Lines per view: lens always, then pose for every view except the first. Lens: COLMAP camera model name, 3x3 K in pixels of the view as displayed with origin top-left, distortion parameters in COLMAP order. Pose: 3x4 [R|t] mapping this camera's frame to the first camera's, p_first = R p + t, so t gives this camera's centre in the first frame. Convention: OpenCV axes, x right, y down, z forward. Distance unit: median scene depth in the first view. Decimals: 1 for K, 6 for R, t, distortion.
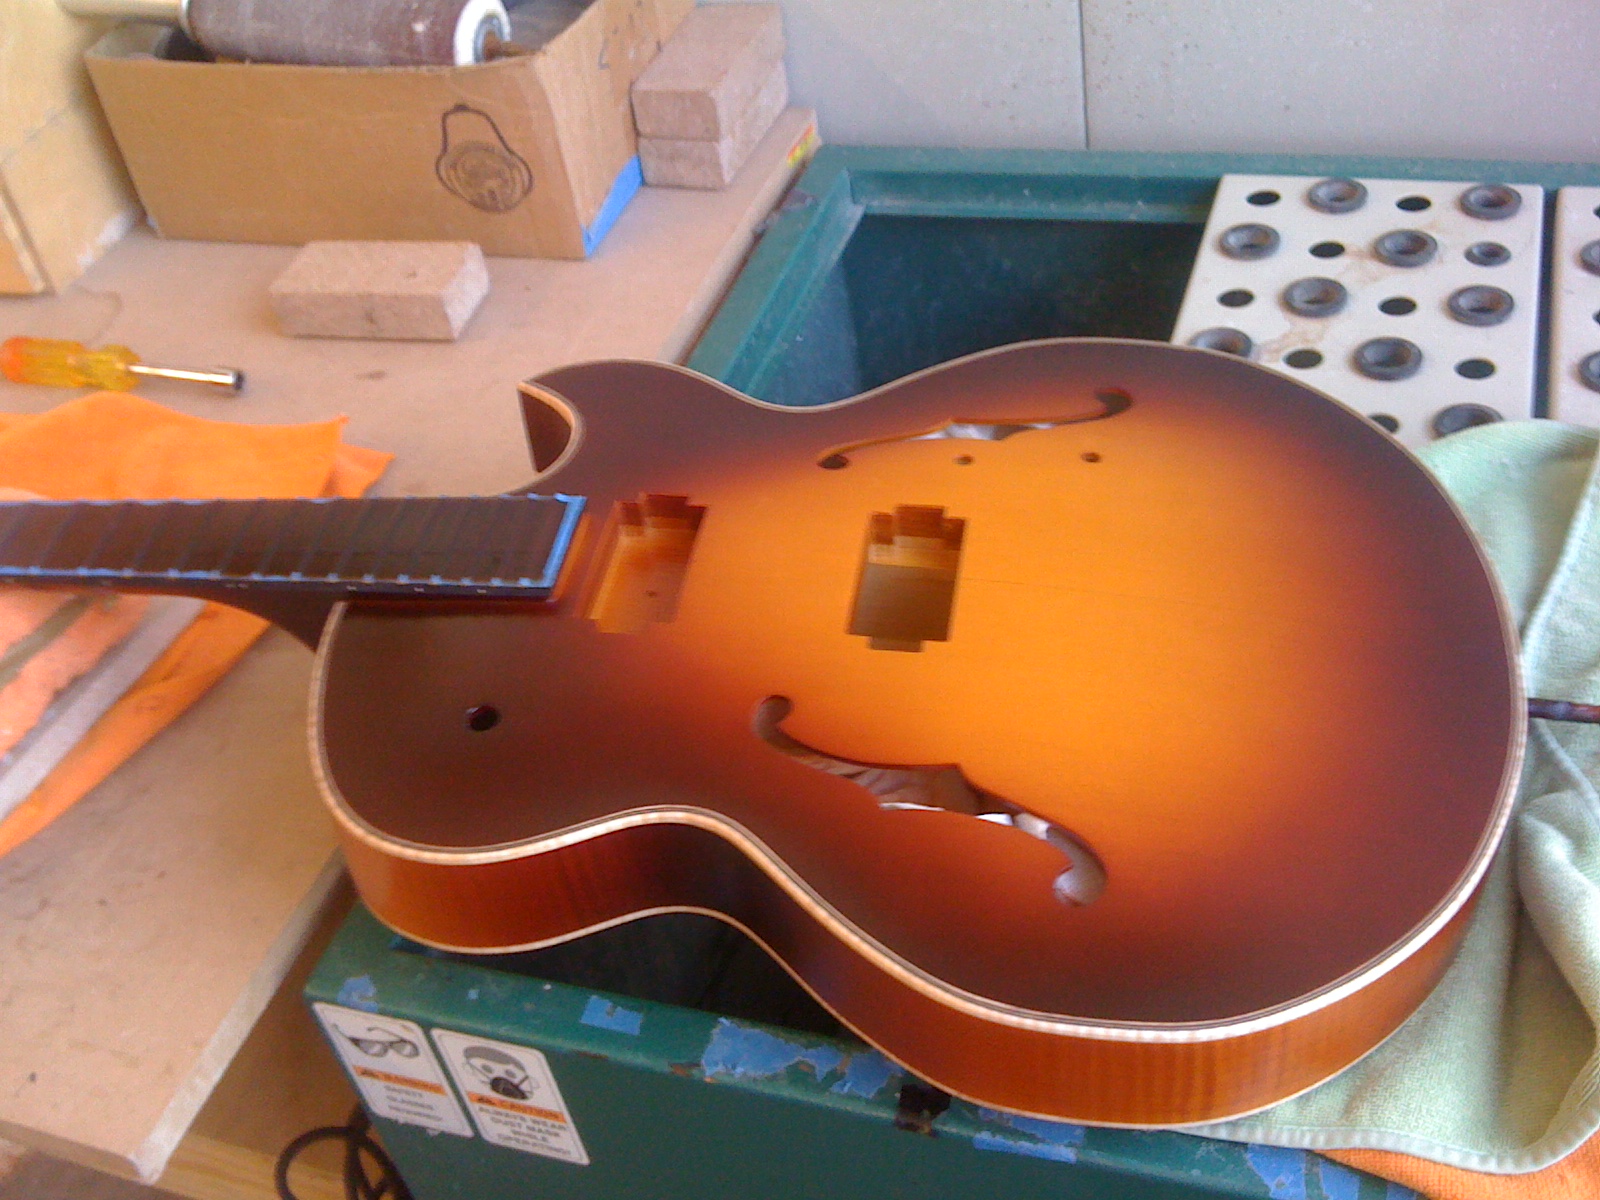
lens RADIAL K [[1723.0, 0, 776.2], [0, 1723.0, 587.7], [0, 0, 1]] dist [0.078064, -0.392783]
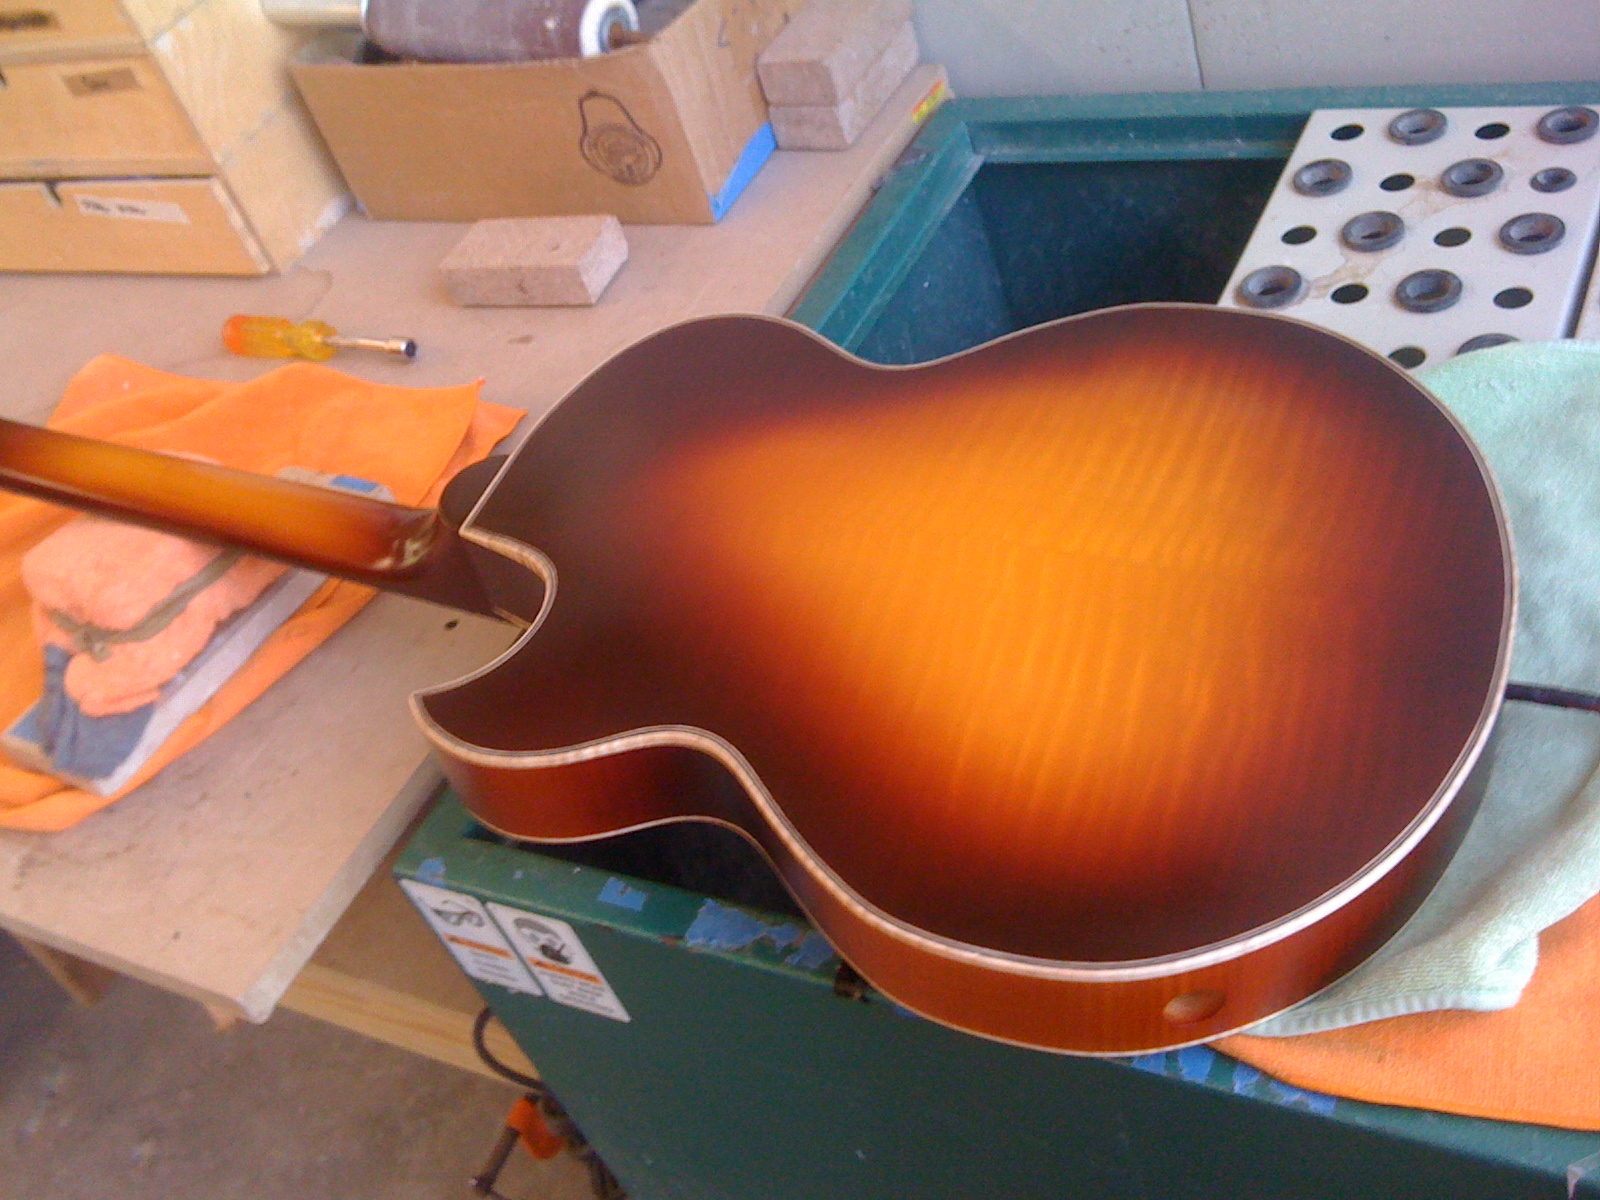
lens RADIAL K [[1708.2, 0, 800.0], [0, 1708.2, 600.0], [0, 0, 1]] dist [0.076375, -0.383980]
pose [[0.980304, -0.008013, -0.197331, 0.164192], [0.019080, 0.998345, 0.054247, -0.009825], [0.196570, -0.056944, 0.978835, -0.071841]]
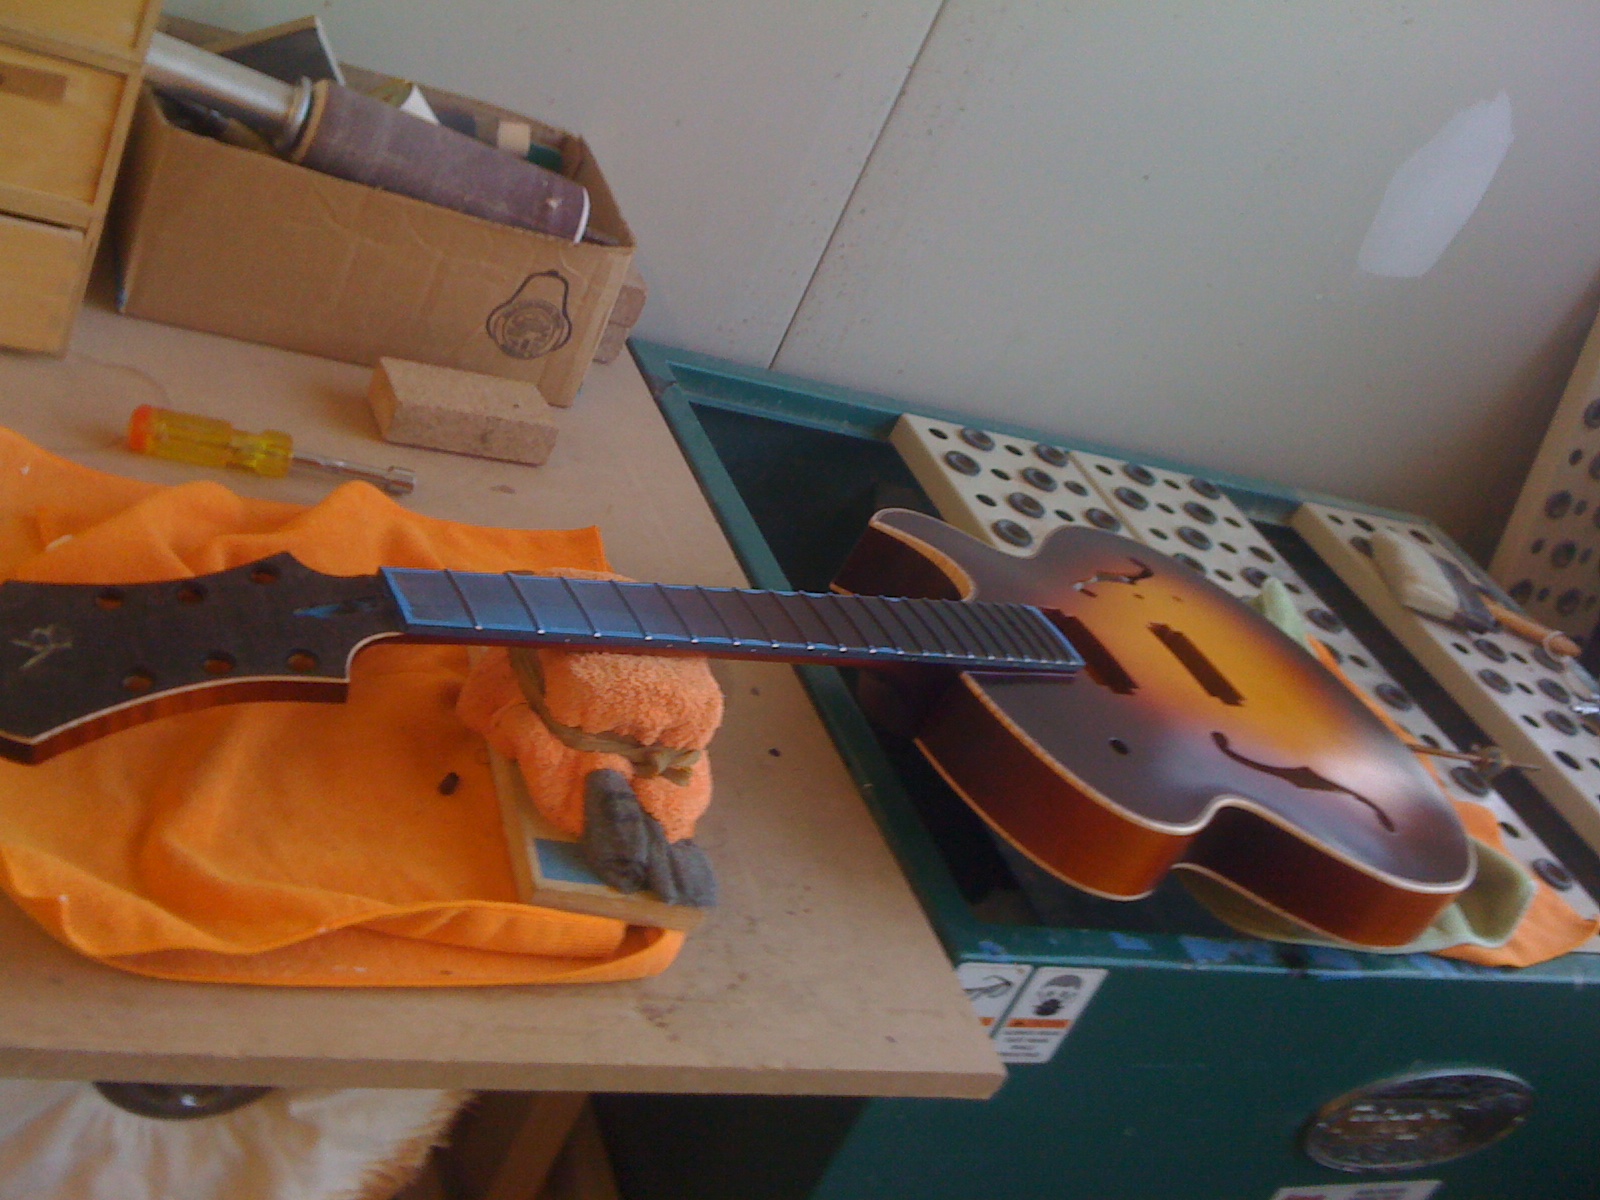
lens RADIAL K [[1671.9, 0, 739.5], [0, 1671.9, 579.0], [0, 0, 1]] dist [0.110717, -0.308379]
pose [[0.671177, 0.062956, 0.738619, -0.940471], [0.004699, 0.996006, -0.089163, 0.035938], [-0.741283, 0.063315, 0.668200, 0.145662]]
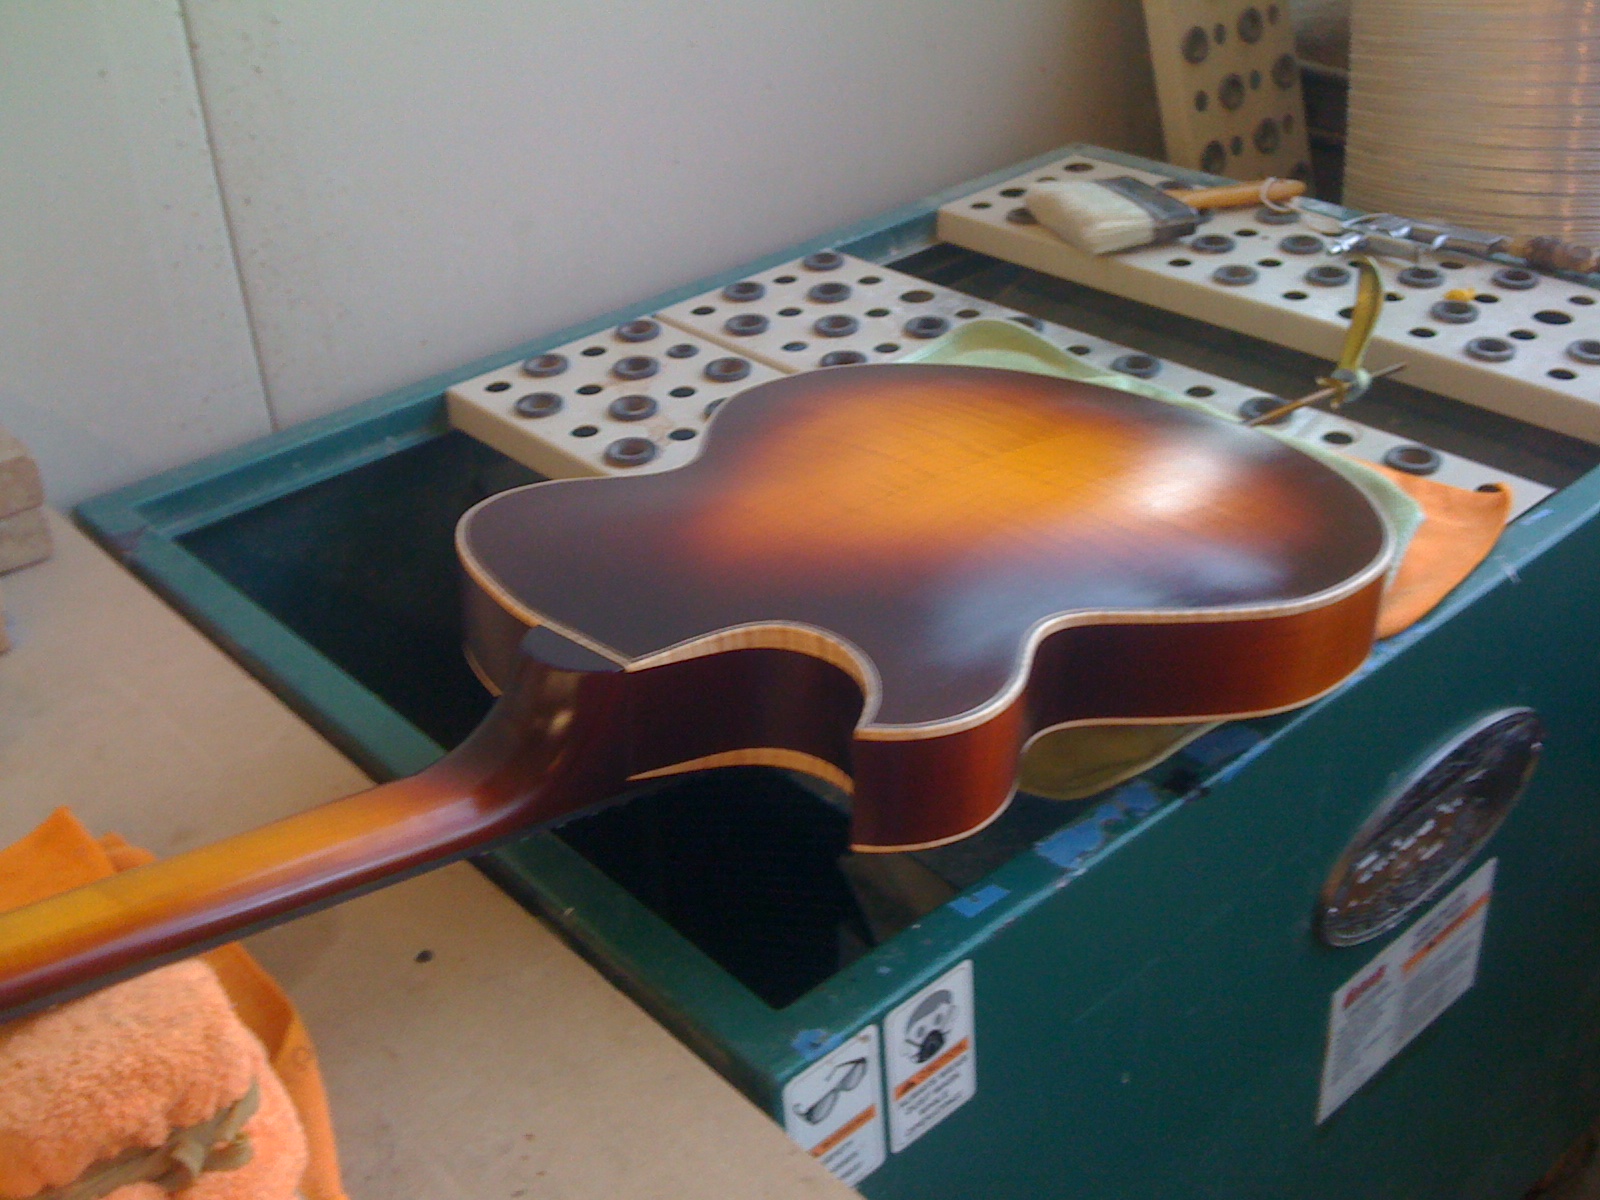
lens RADIAL K [[1731.5, 0, 709.2], [0, 1731.5, 600.2], [0, 0, 1]] dist [0.108063, -0.439538]
pose [[0.538782, -0.336605, 0.772276, -0.637693], [0.551722, 0.833751, -0.021512, 0.008186], [-0.636645, 0.437672, 0.634923, 0.197310]]
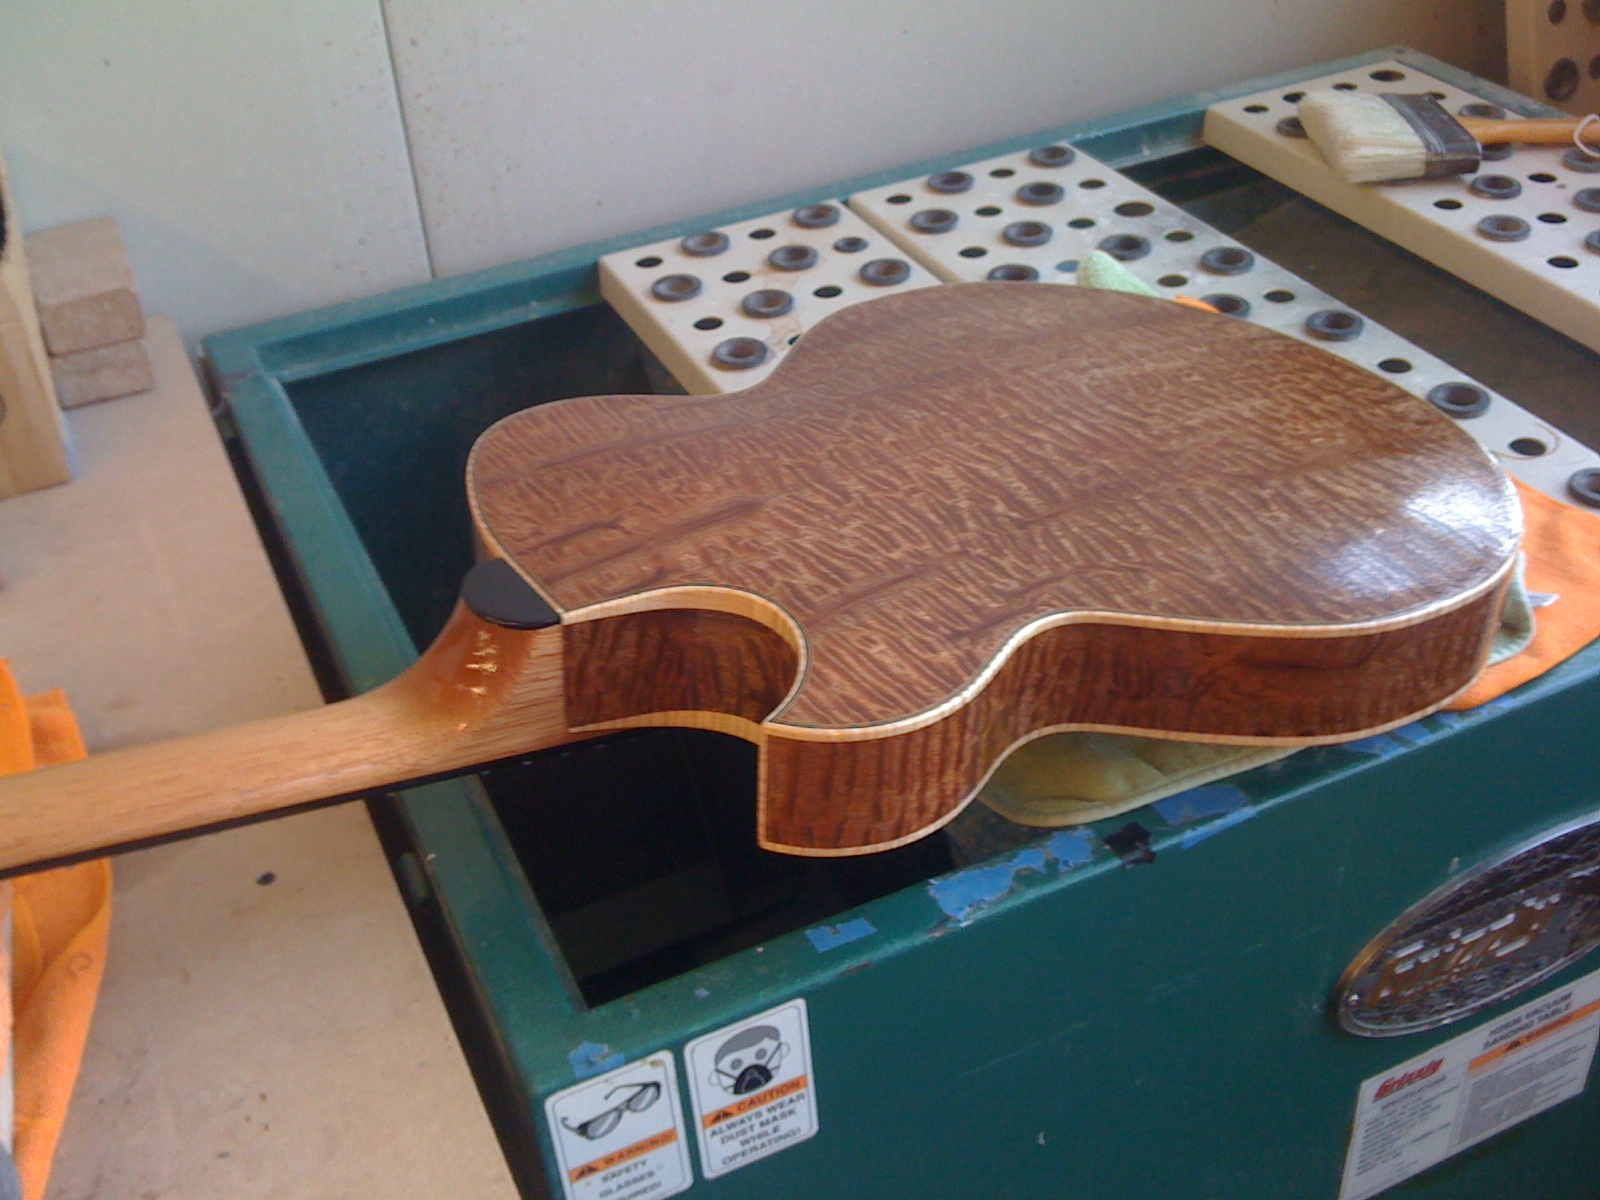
lens RADIAL K [[1720.1, 0, 731.8], [0, 1720.1, 599.2], [0, 0, 1]] dist [0.077449, -0.312710]
pose [[0.744522, -0.308445, 0.592072, -0.434944], [0.413936, 0.909096, -0.046918, 0.058130], [-0.523778, 0.280012, 0.804518, 0.104993]]
